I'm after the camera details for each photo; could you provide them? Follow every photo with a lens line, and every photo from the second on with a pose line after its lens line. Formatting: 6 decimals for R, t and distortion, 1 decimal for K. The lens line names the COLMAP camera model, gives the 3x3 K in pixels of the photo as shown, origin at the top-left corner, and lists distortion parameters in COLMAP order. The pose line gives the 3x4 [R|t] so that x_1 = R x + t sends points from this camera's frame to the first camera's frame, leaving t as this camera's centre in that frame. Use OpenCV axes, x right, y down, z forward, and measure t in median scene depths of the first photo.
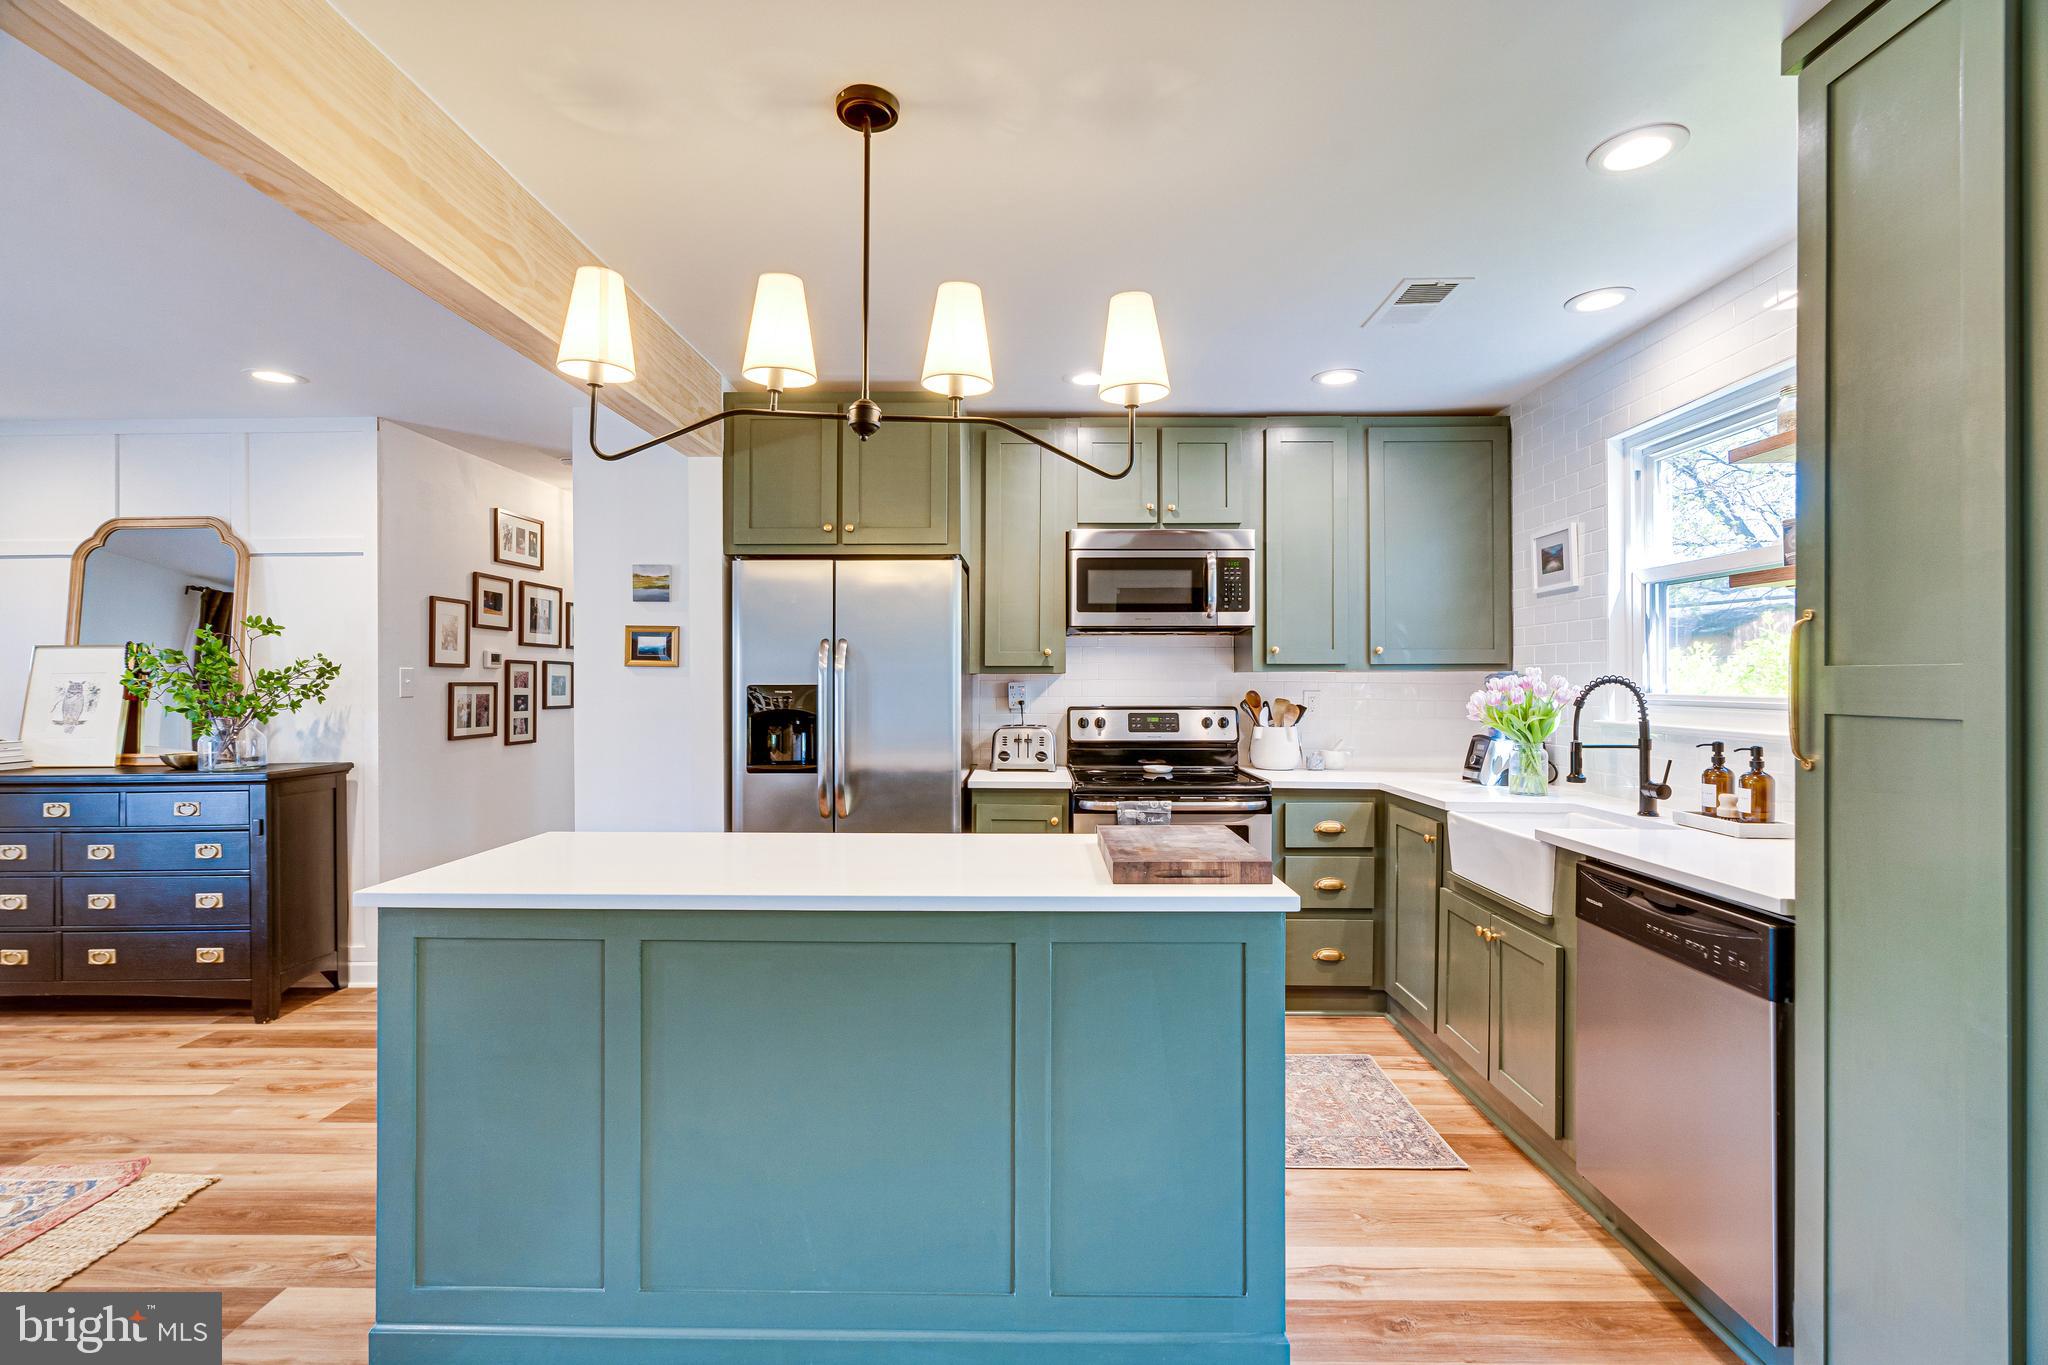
lens RADIAL K [[931.6, 0, 1023.3], [0, 931.6, 677.8], [0, 0, 1]] dist [-0.011330, 0.004909]
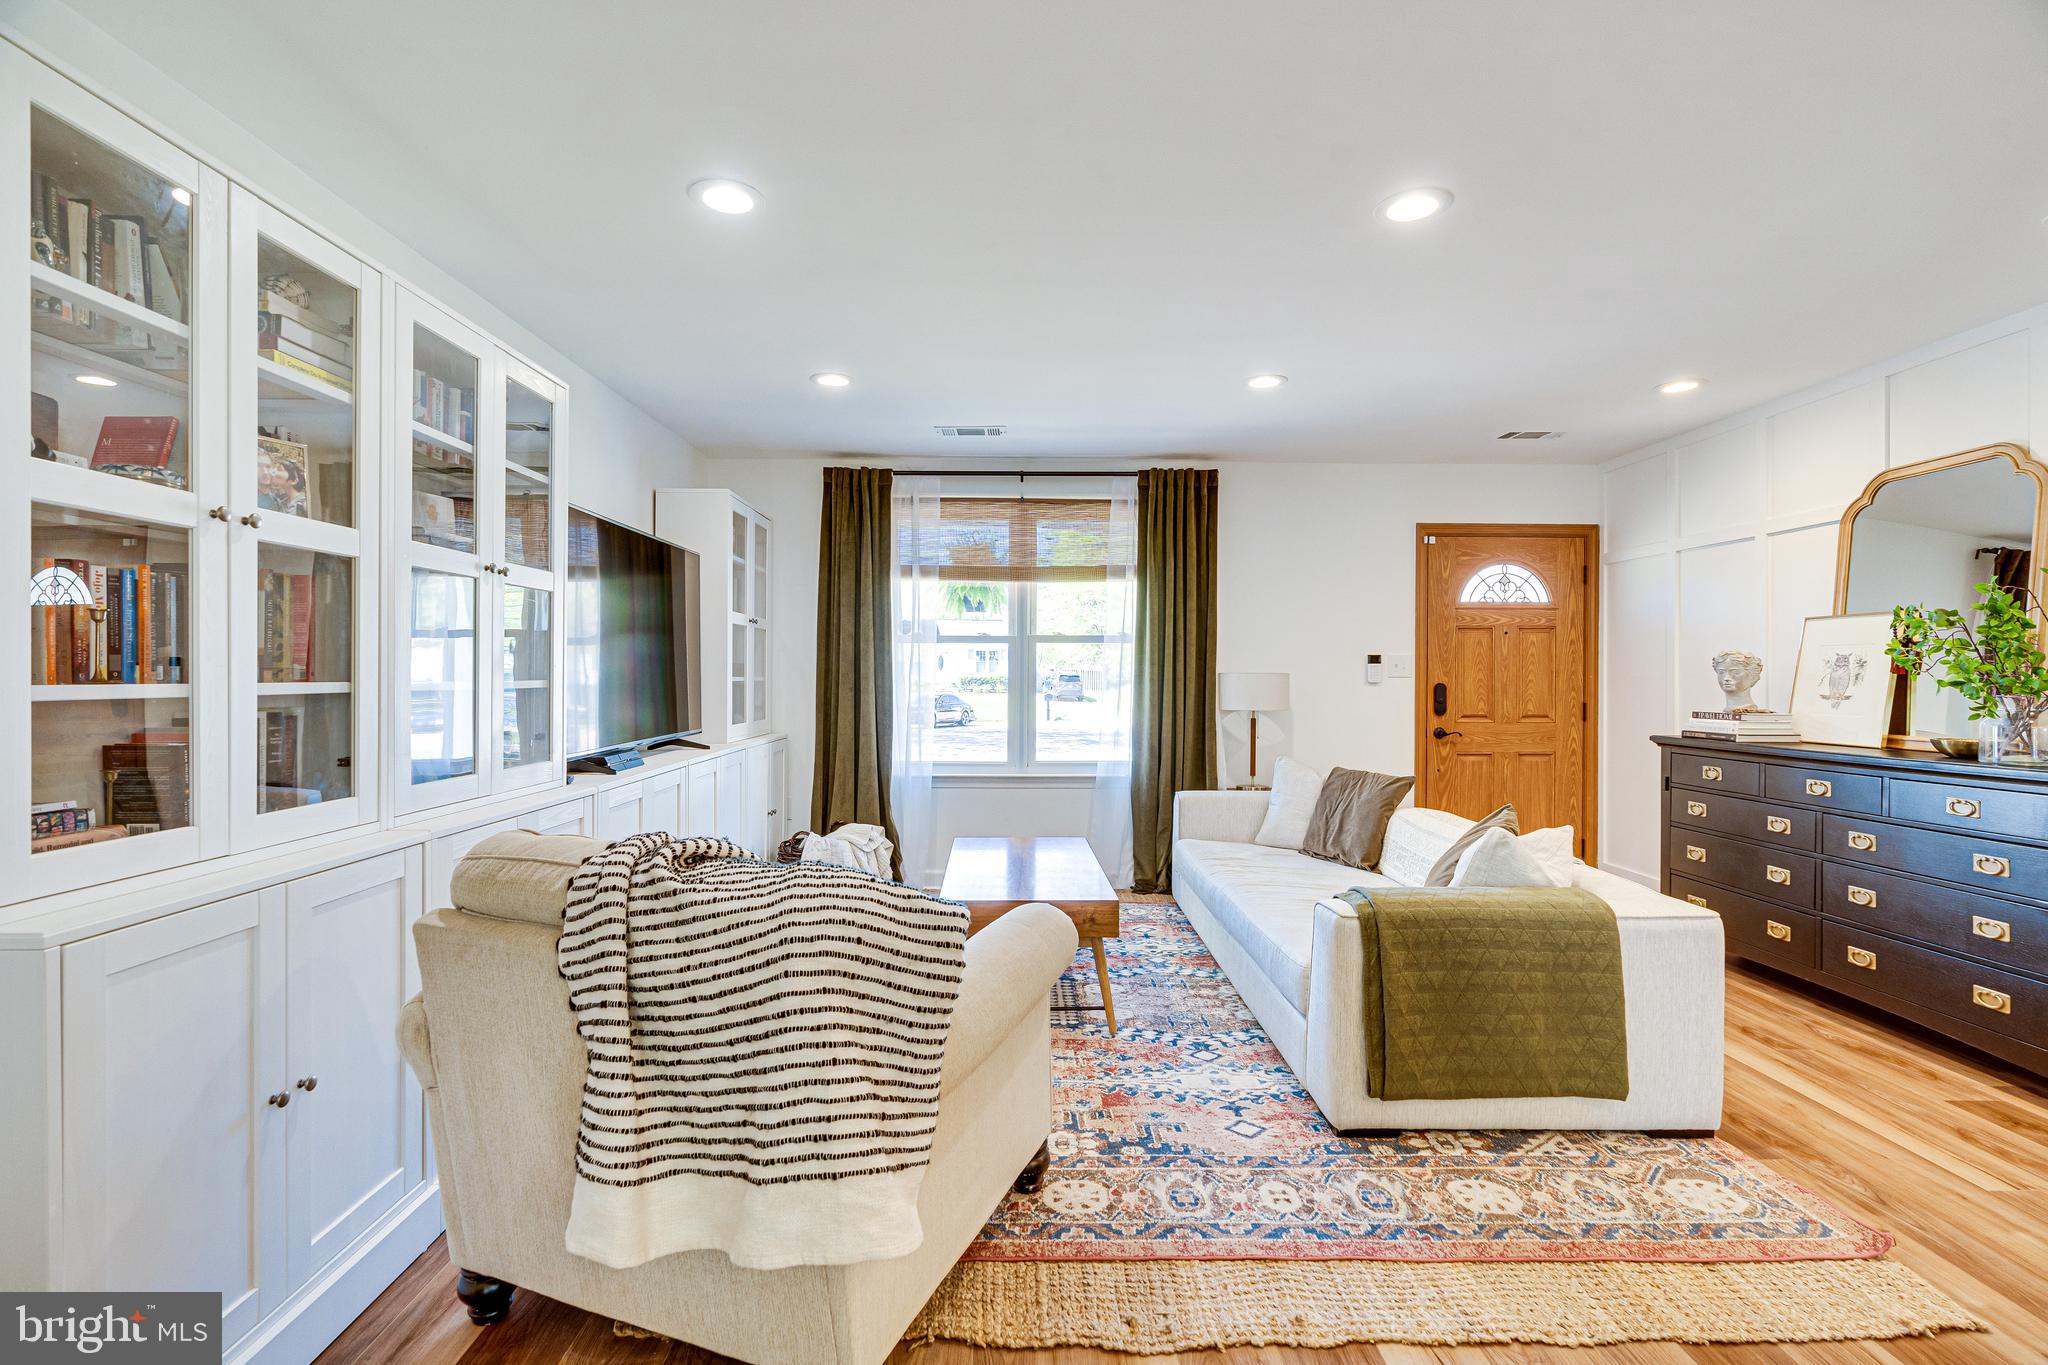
lens RADIAL K [[931.6, 0, 1023.3], [0, 931.6, 677.8], [0, 0, 1]] dist [-0.011330, 0.004909]
pose [[0.028317, 0.008404, -0.999564, -0.116198], [0.000099, 0.999965, 0.008410, 0.021020], [0.999599, -0.000337, 0.028315, 0.152021]]
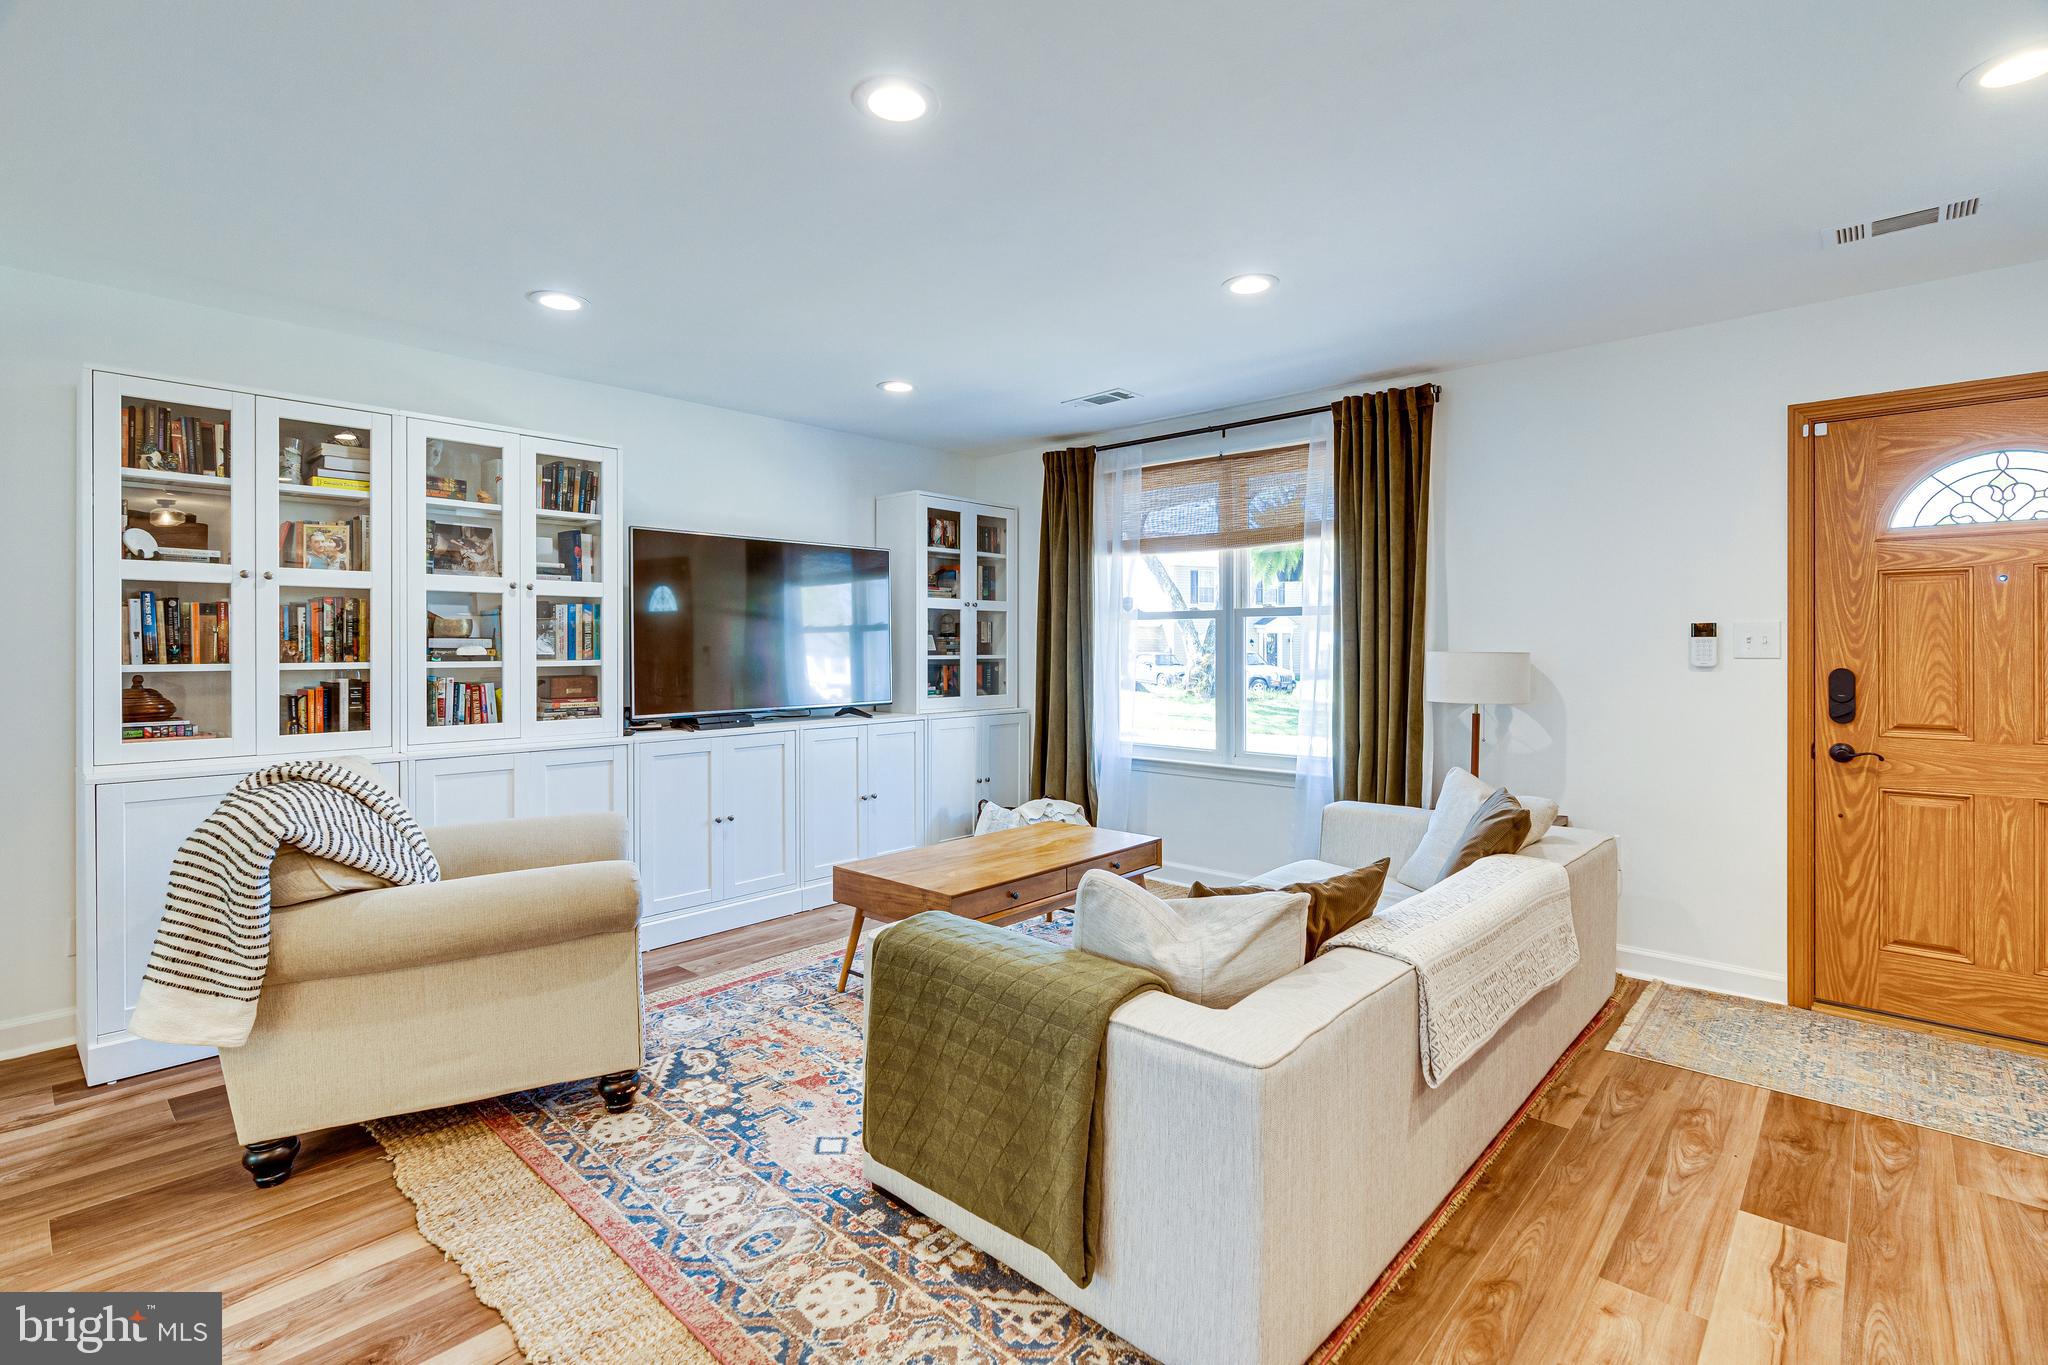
lens RADIAL K [[951.5, 0, 1019.1], [0, 951.5, 649.6], [0, 0, 1]] dist [-0.006075, -0.000127]
pose [[-0.665177, 0.007797, -0.746645, -0.381560], [0.006160, 0.999969, 0.004955, 0.015216], [0.746661, -0.001303, -0.665204, 0.838611]]
